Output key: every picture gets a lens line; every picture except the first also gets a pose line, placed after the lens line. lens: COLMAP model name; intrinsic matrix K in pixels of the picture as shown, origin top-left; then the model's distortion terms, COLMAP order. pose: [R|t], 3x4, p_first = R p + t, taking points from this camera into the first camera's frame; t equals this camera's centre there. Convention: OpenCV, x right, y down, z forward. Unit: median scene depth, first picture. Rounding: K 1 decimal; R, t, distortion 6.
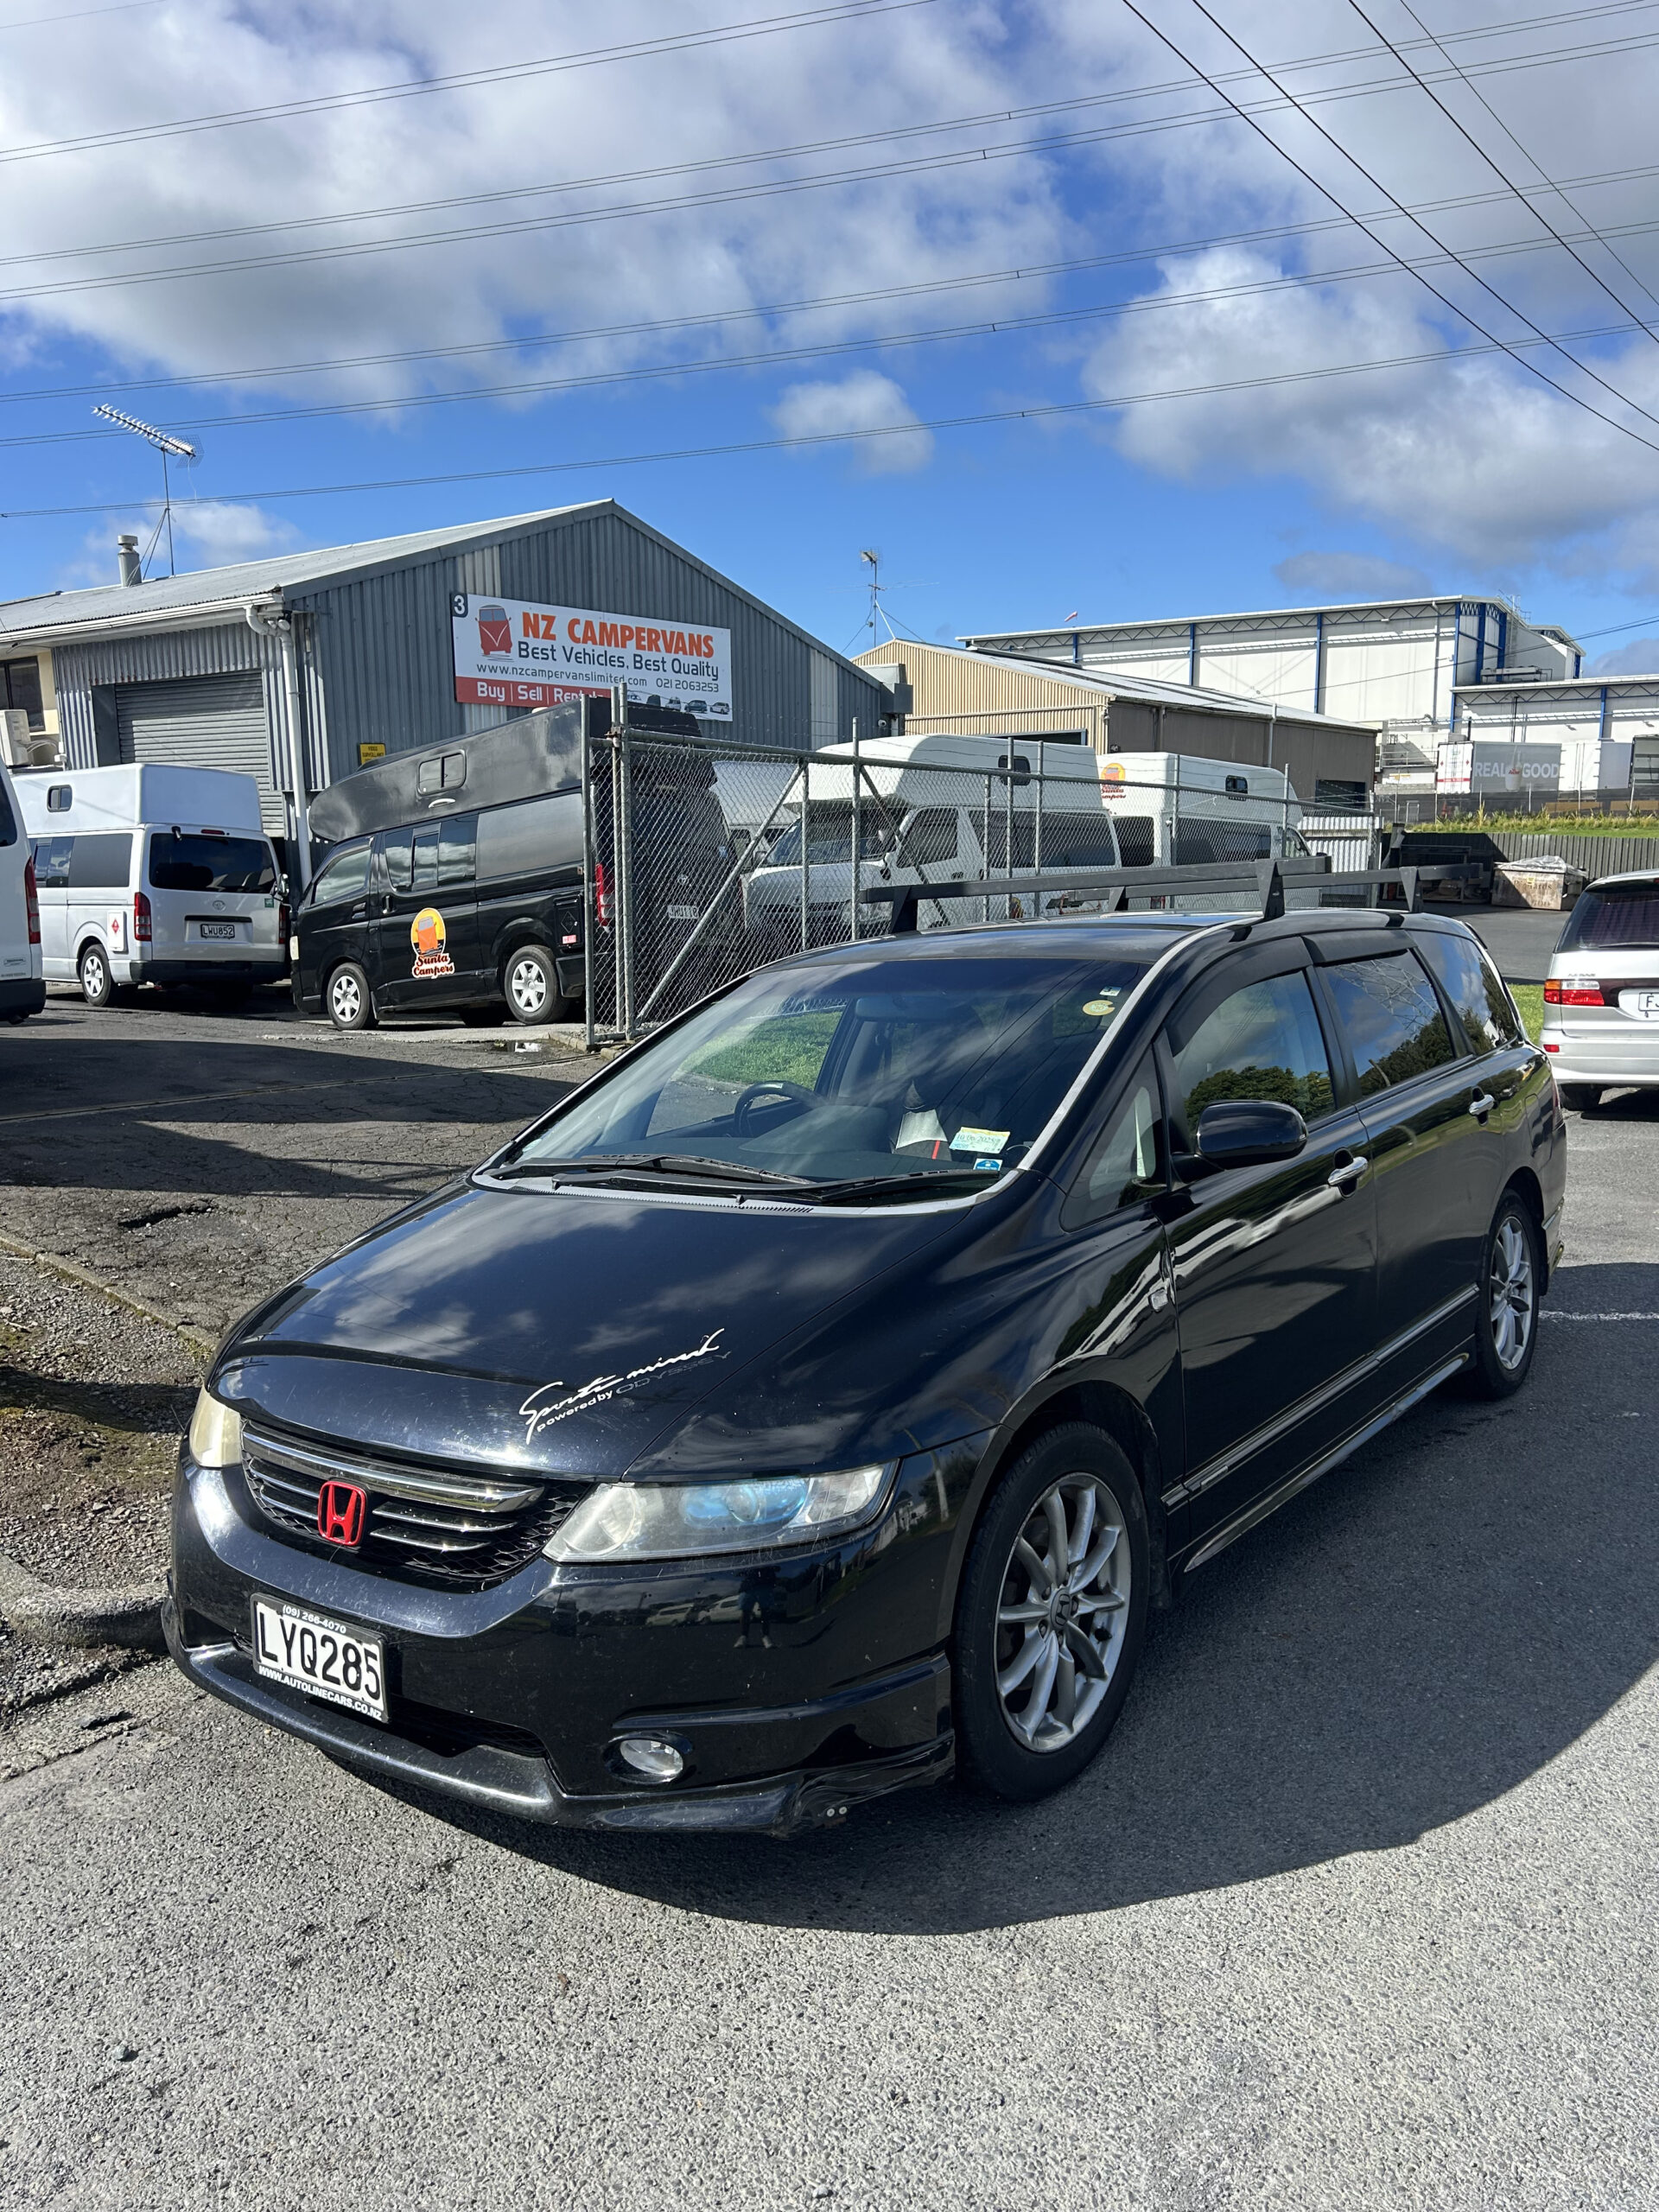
lens RADIAL K [[1662.4, 0, 844.7], [0, 1662.4, 1109.9], [0, 0, 1]] dist [0.022590, -0.020748]
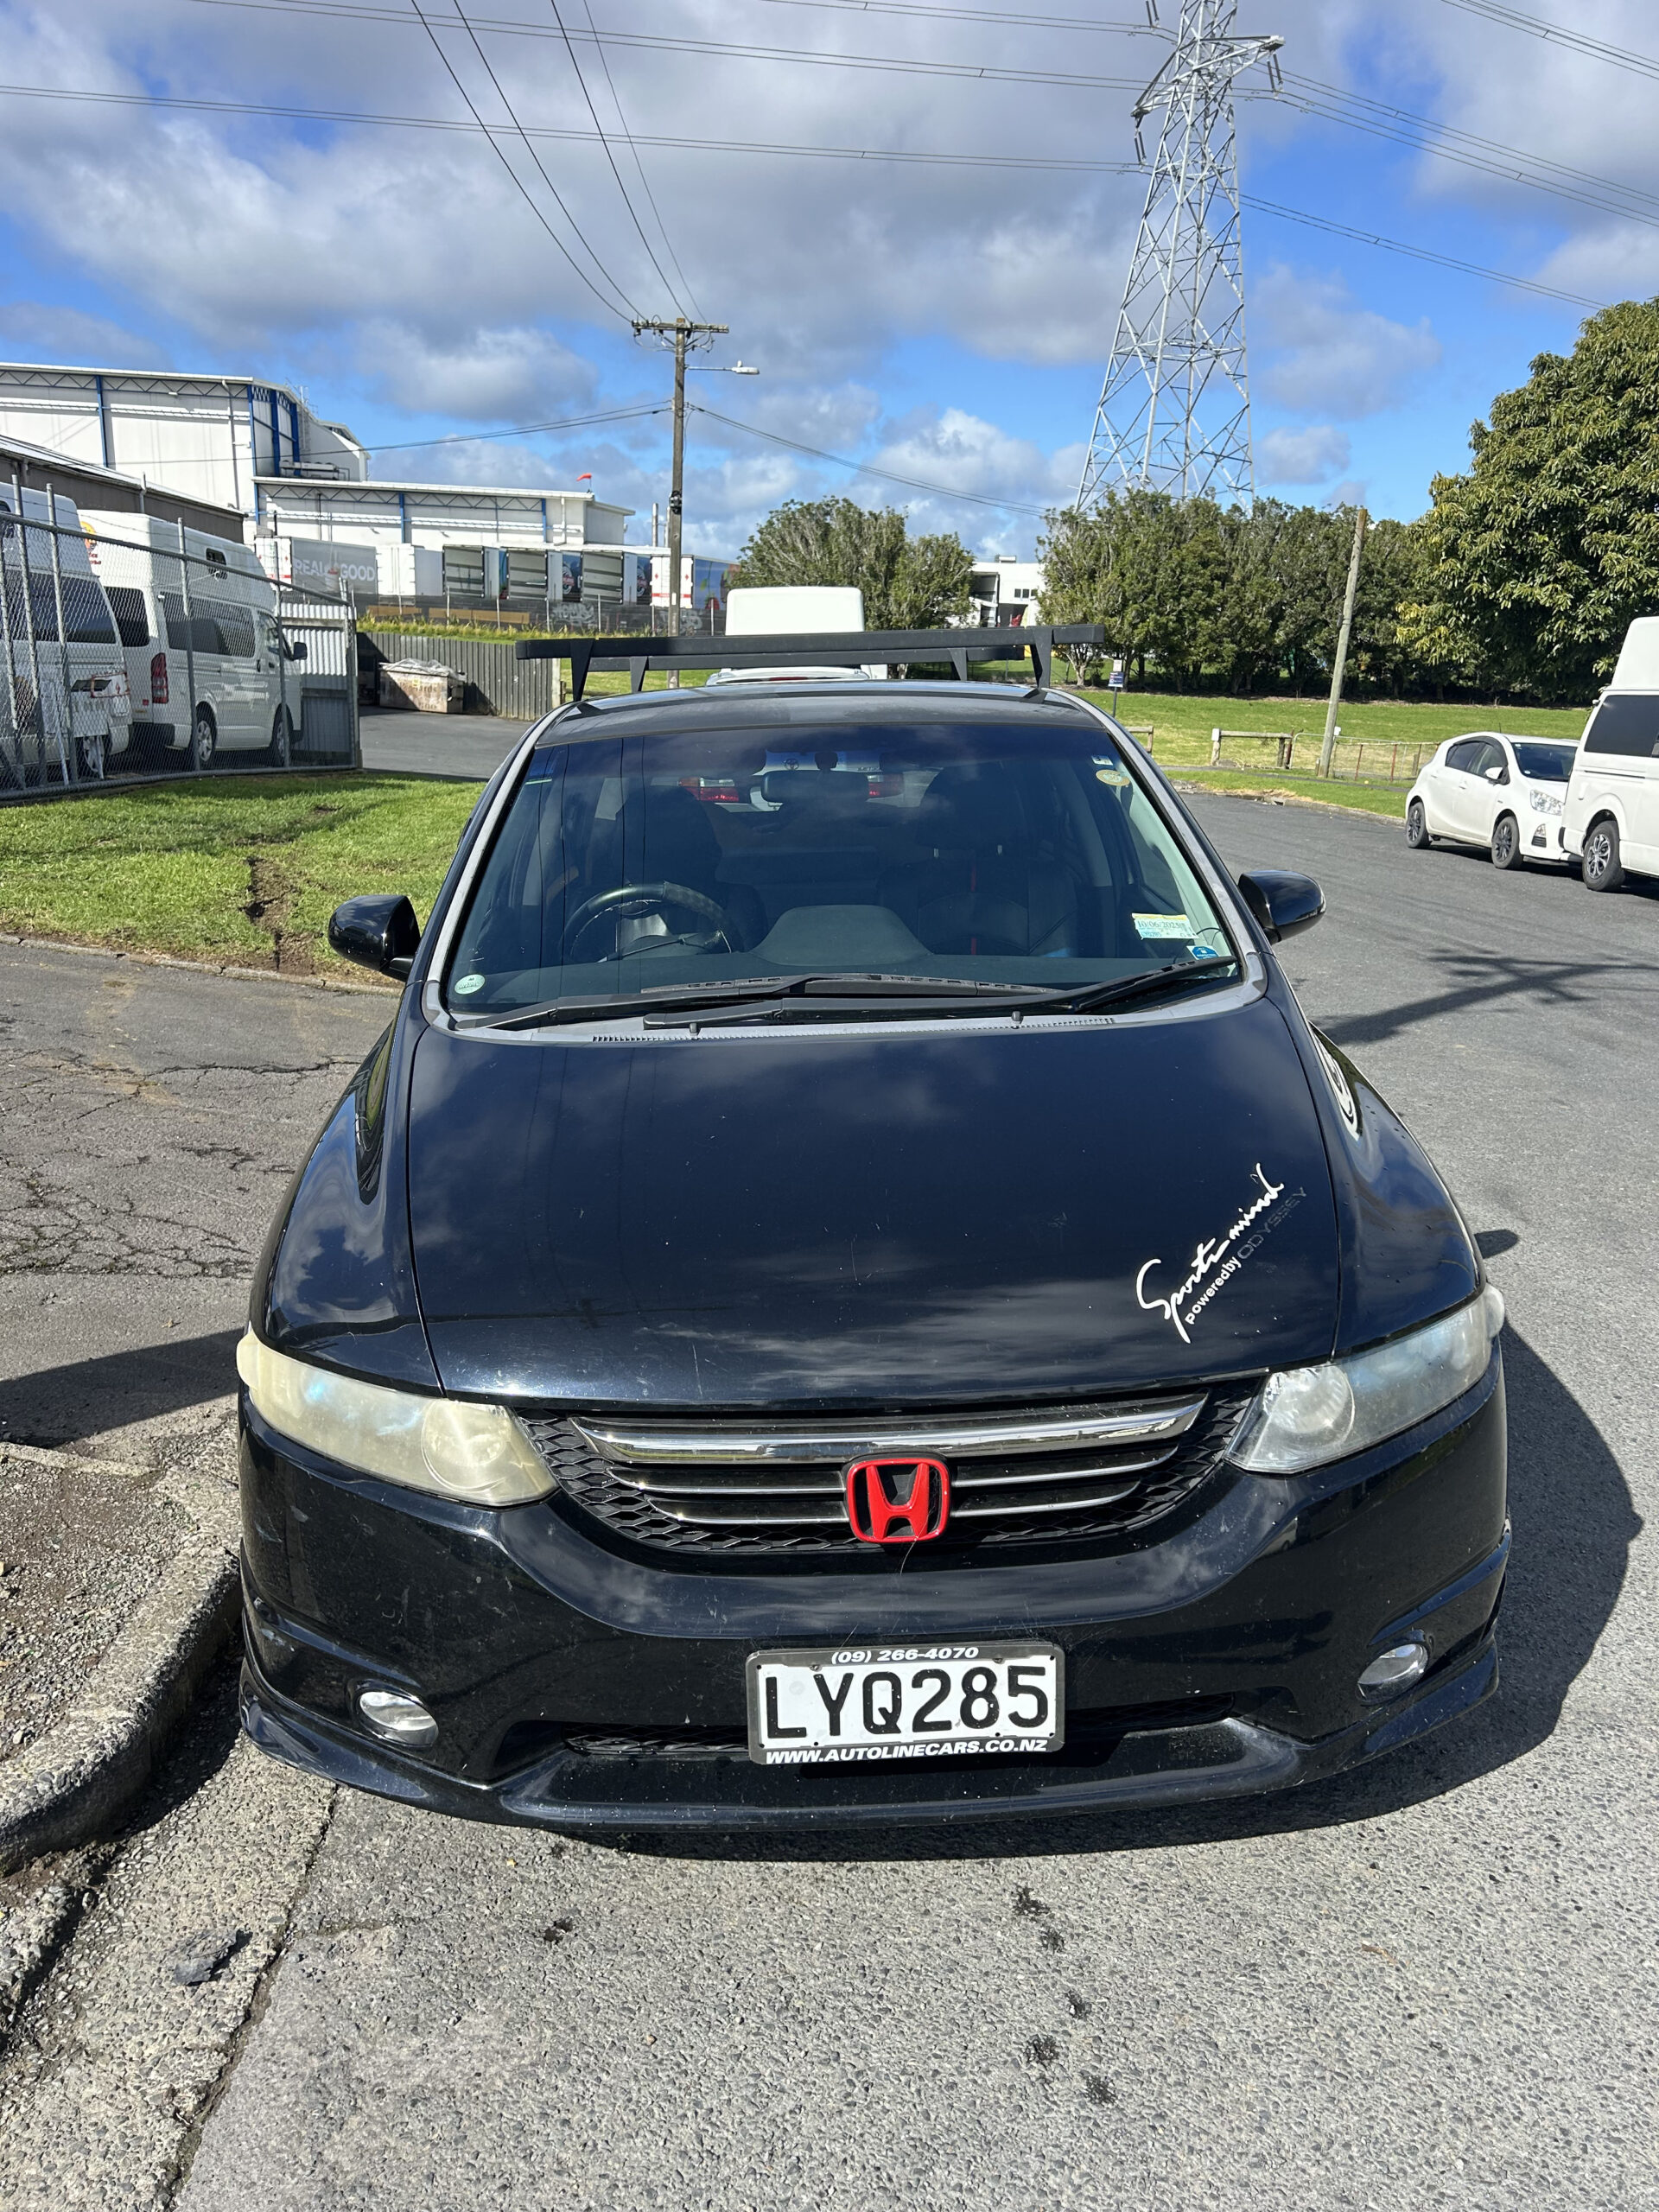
lens RADIAL K [[1662.4, 0, 836.8], [0, 1662.4, 1110.5], [0, 0, 1]] dist [0.022590, -0.020748]
pose [[0.775938, -0.127240, 0.617843, -0.094975], [0.055677, 0.989437, 0.133843, -0.002103], [-0.628347, -0.069455, 0.774826, 0.062732]]
